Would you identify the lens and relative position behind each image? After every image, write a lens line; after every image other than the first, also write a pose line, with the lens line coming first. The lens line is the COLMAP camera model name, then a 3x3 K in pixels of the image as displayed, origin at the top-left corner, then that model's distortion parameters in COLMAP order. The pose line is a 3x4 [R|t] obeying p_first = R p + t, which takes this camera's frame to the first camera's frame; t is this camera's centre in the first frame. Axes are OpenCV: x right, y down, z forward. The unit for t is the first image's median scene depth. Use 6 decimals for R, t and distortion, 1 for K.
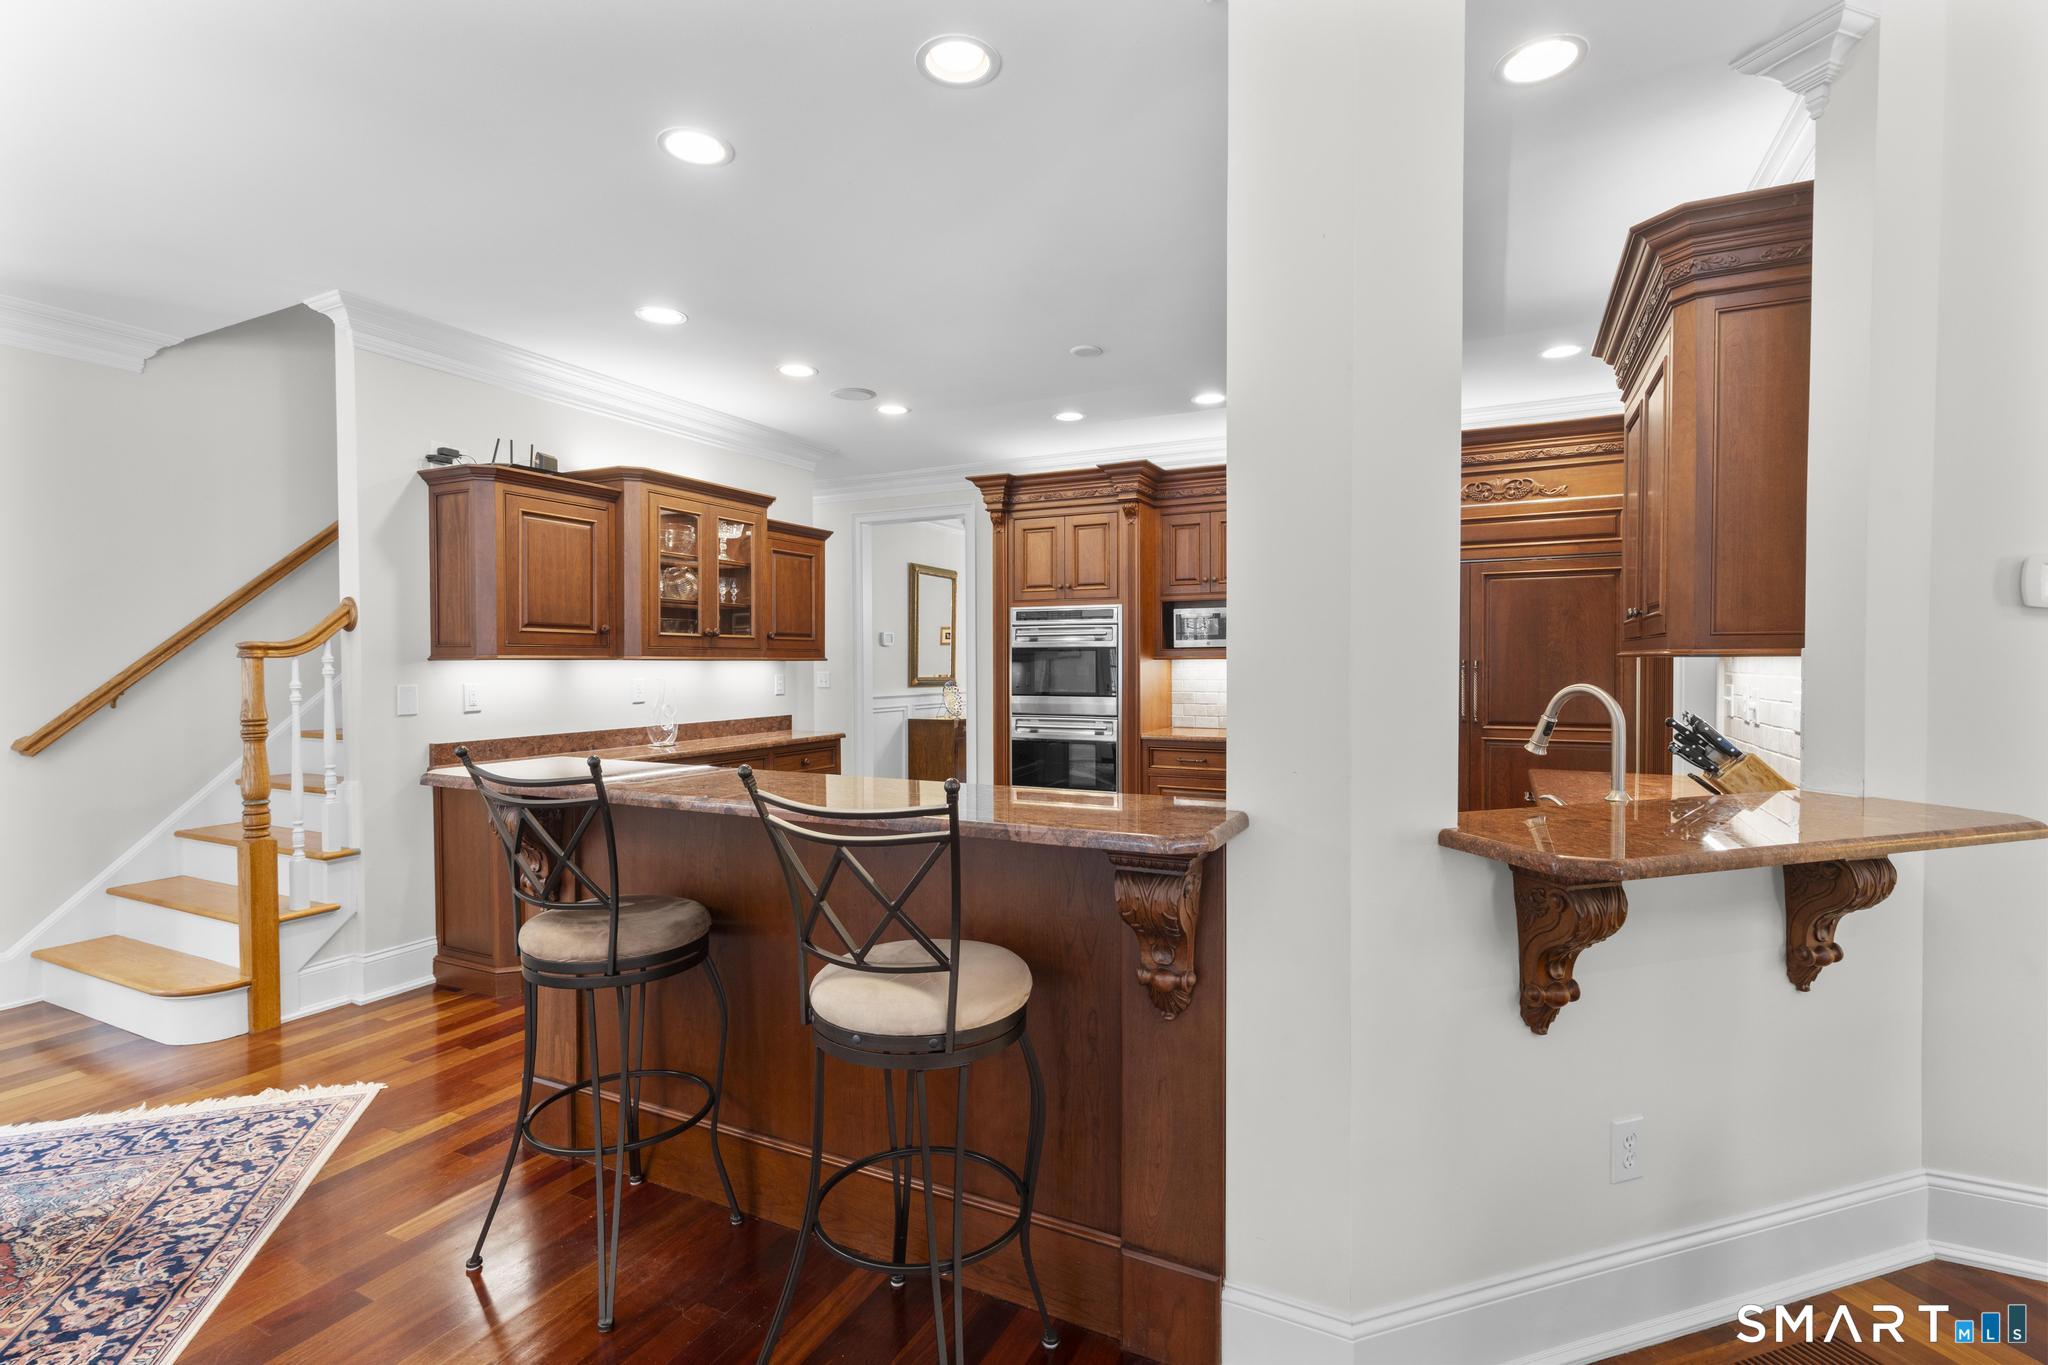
lens RADIAL K [[944.2, 0, 1018.1], [0, 944.2, 676.1], [0, 0, 1]] dist [0.002654, 0.000449]
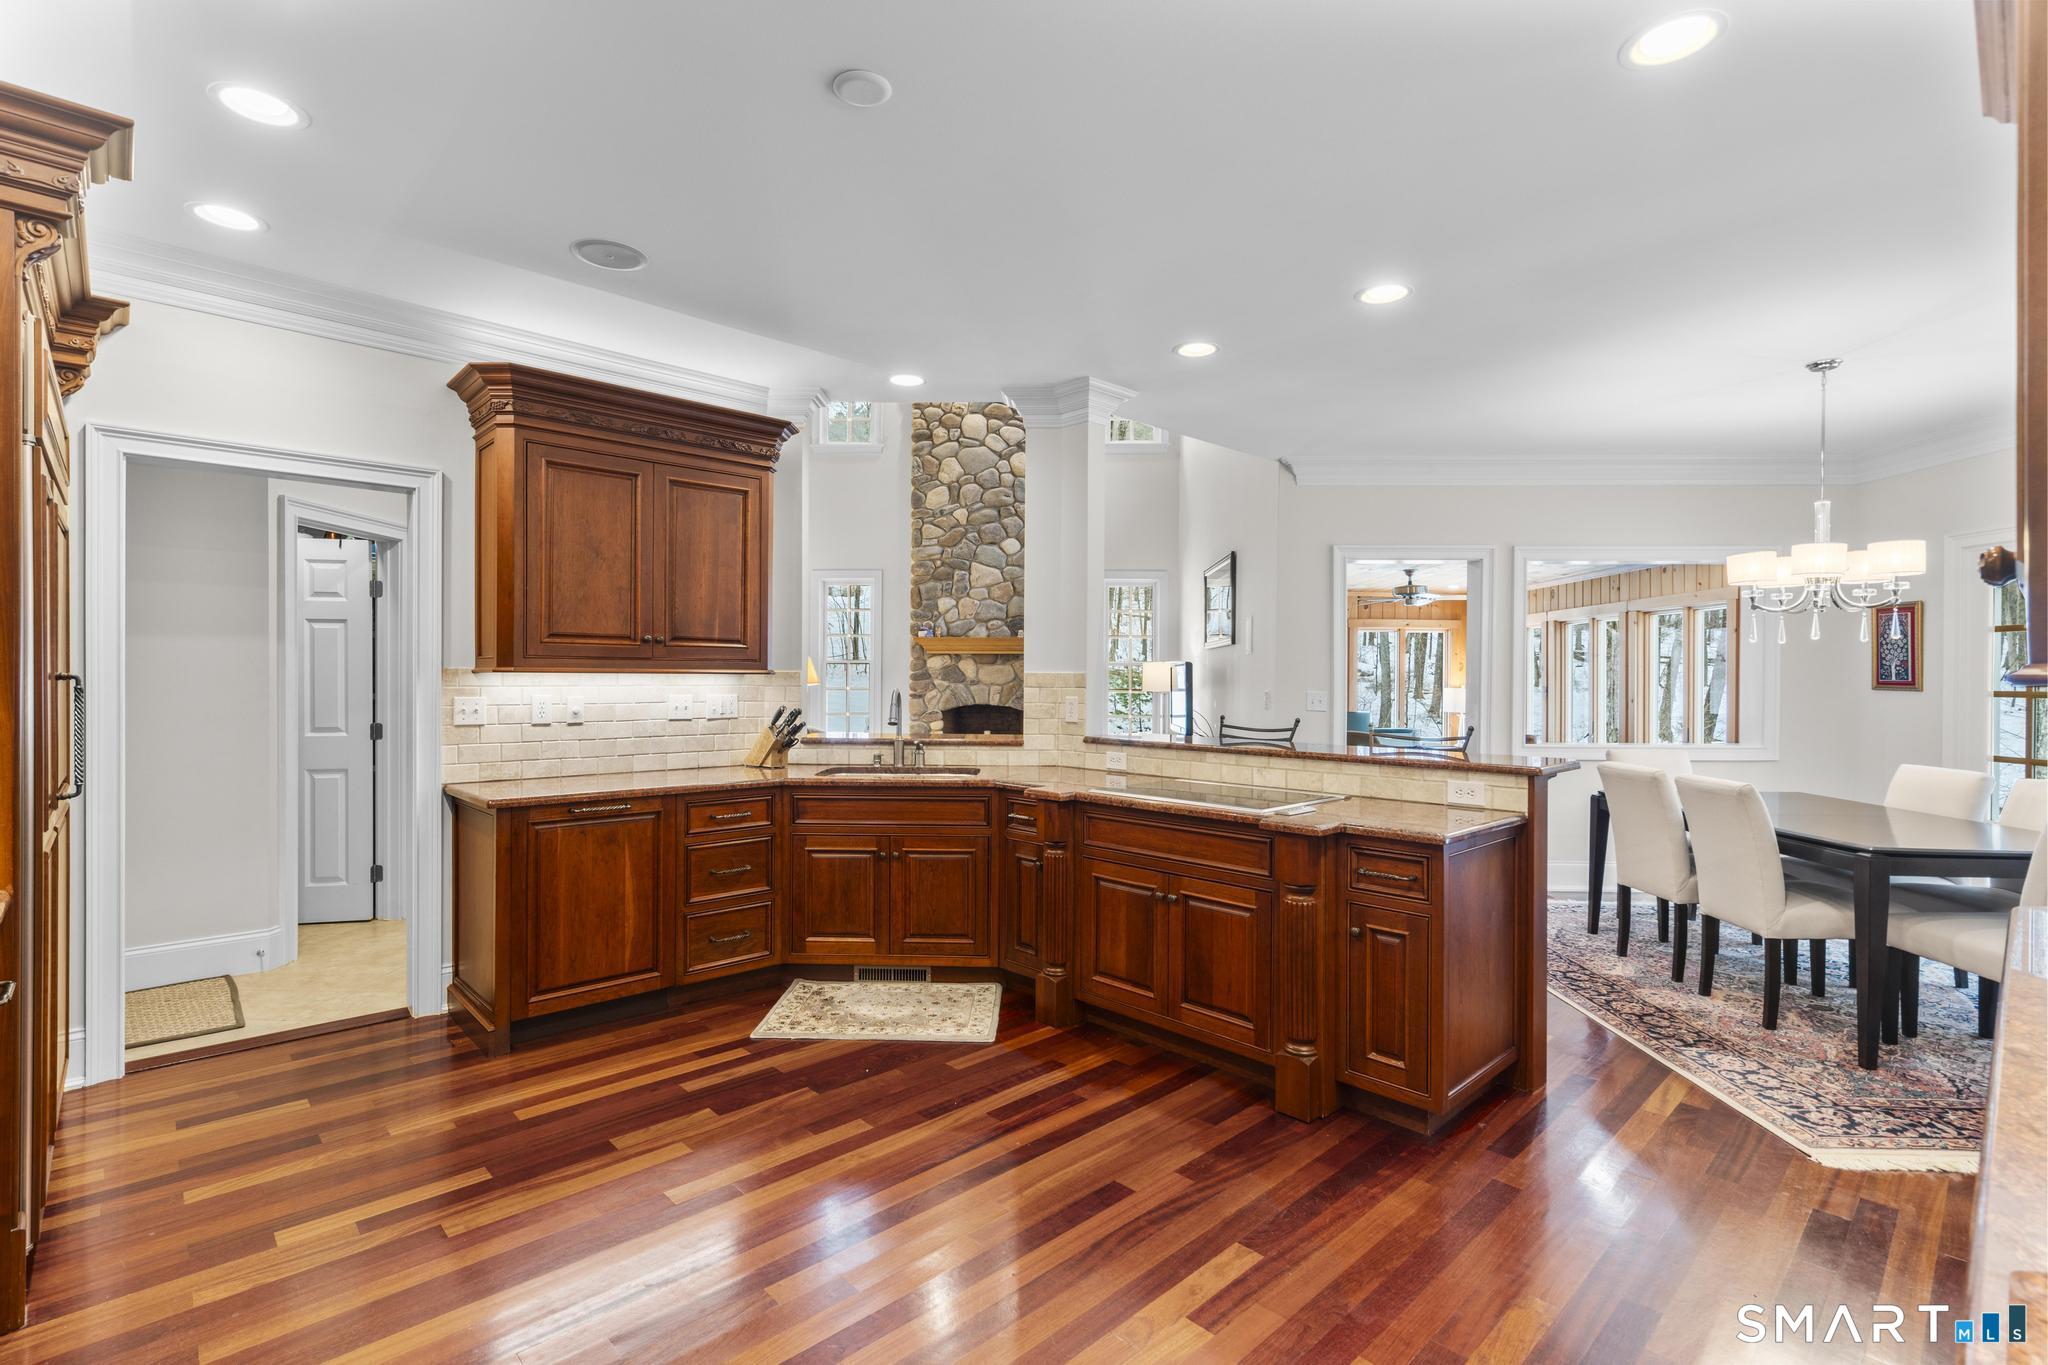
lens RADIAL K [[944.2, 0, 1018.1], [0, 944.2, 676.1], [0, 0, 1]] dist [0.002654, 0.000449]
pose [[-0.935805, -0.003631, 0.352498, -0.143419], [0.001127, 0.999911, 0.013293, -0.017627], [-0.352515, 0.012837, -0.935718, 1.066706]]
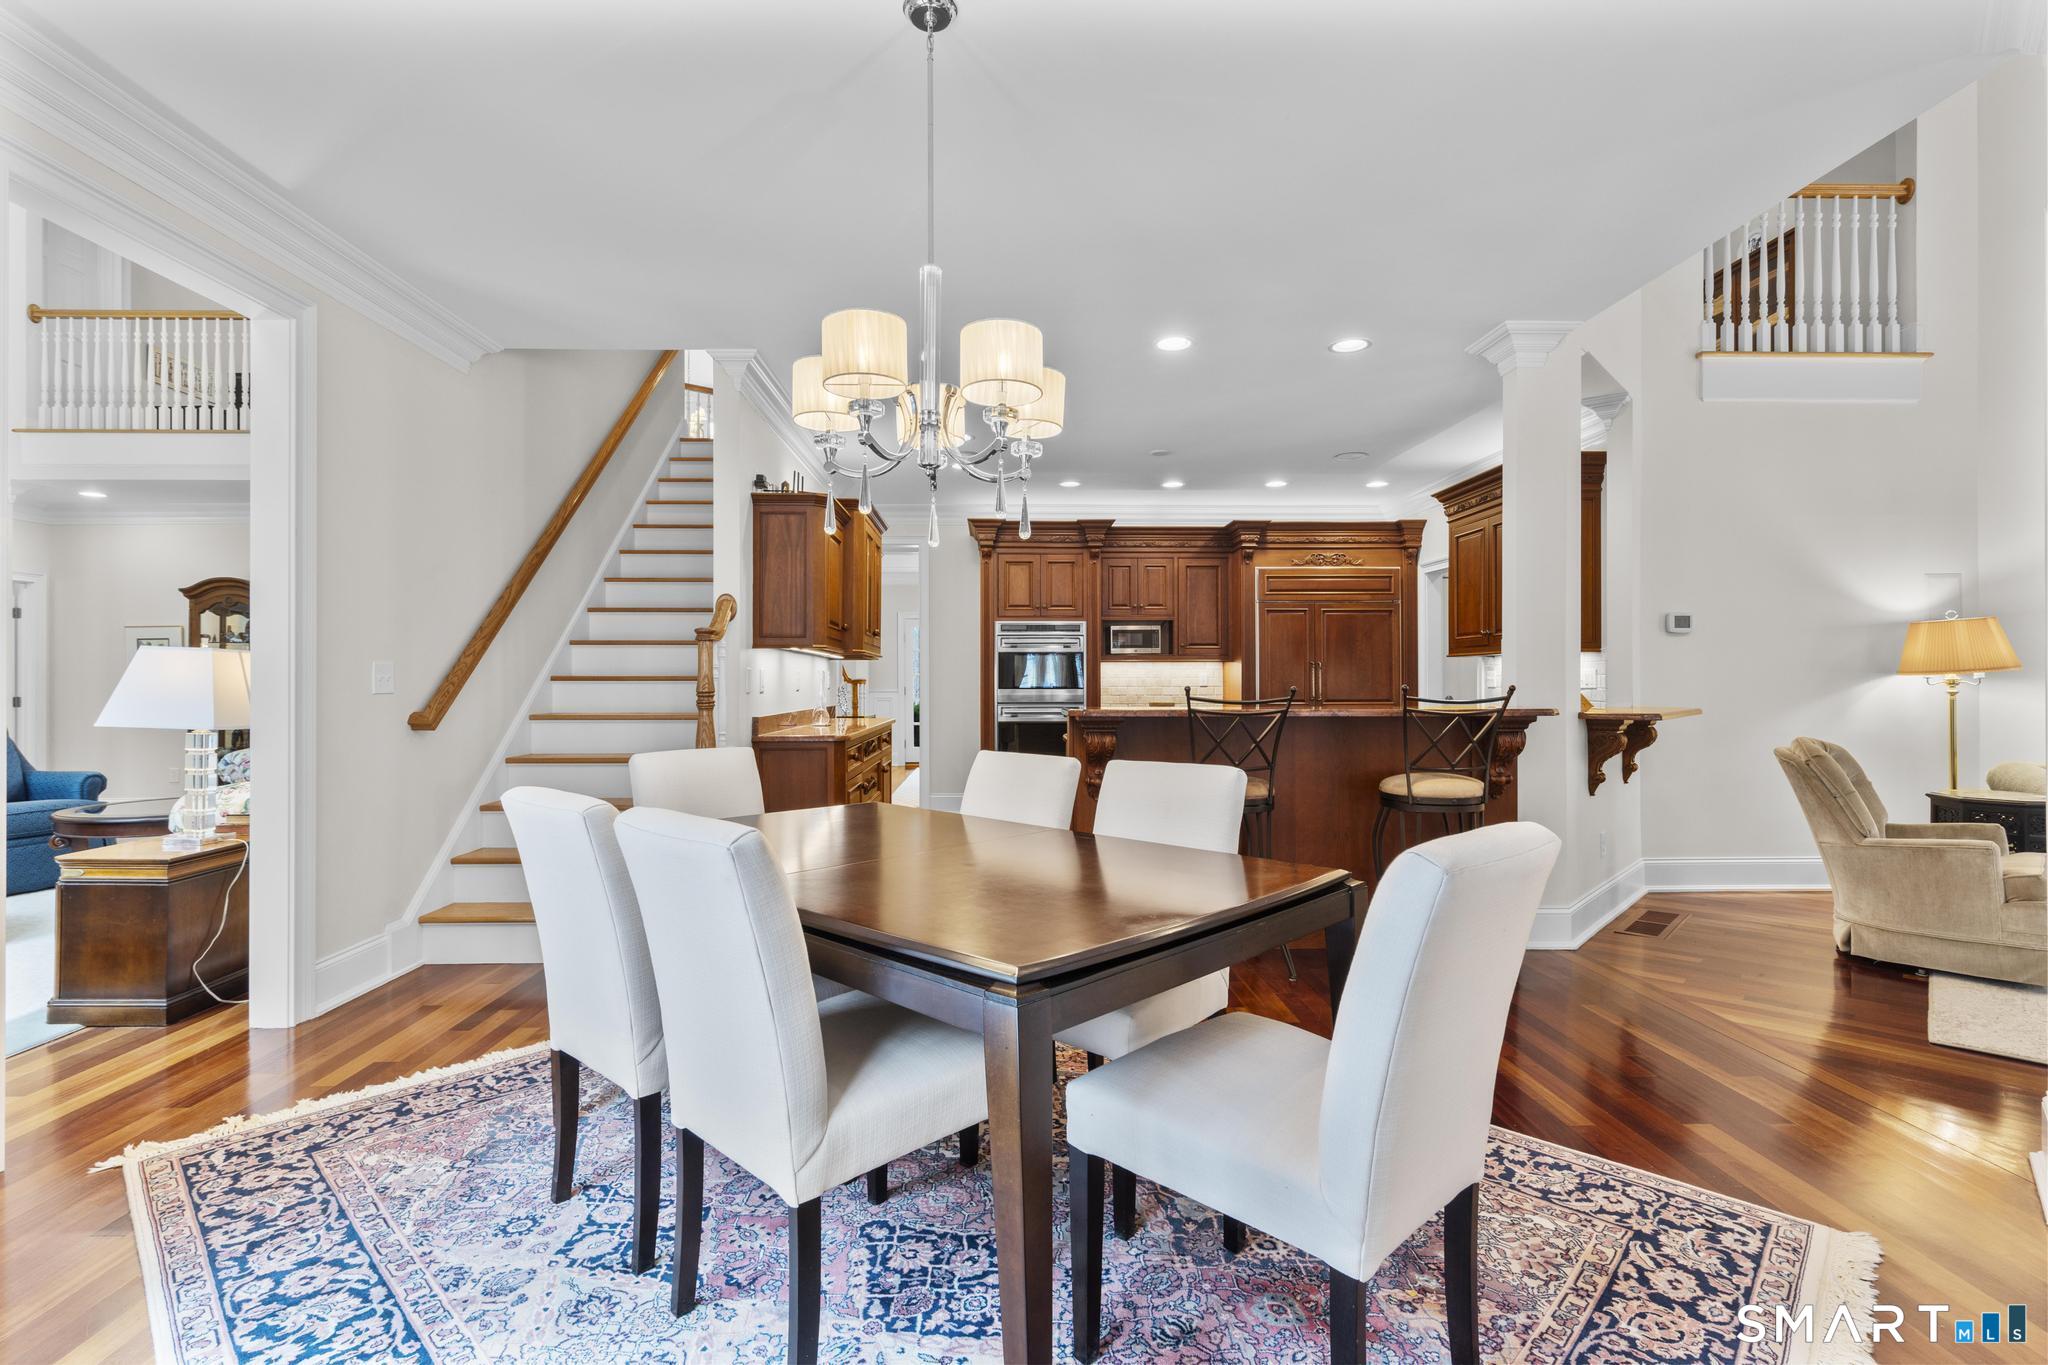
lens RADIAL K [[914.6, 0, 996.5], [0, 914.6, 684.7], [0, 0, 1]] dist [-0.030007, 0.000677]
pose [[0.893798, 0.000905, 0.448470, -0.594477], [0.005795, 0.999891, -0.013567, 0.033054], [-0.448433, 0.014725, 0.893695, -0.129882]]
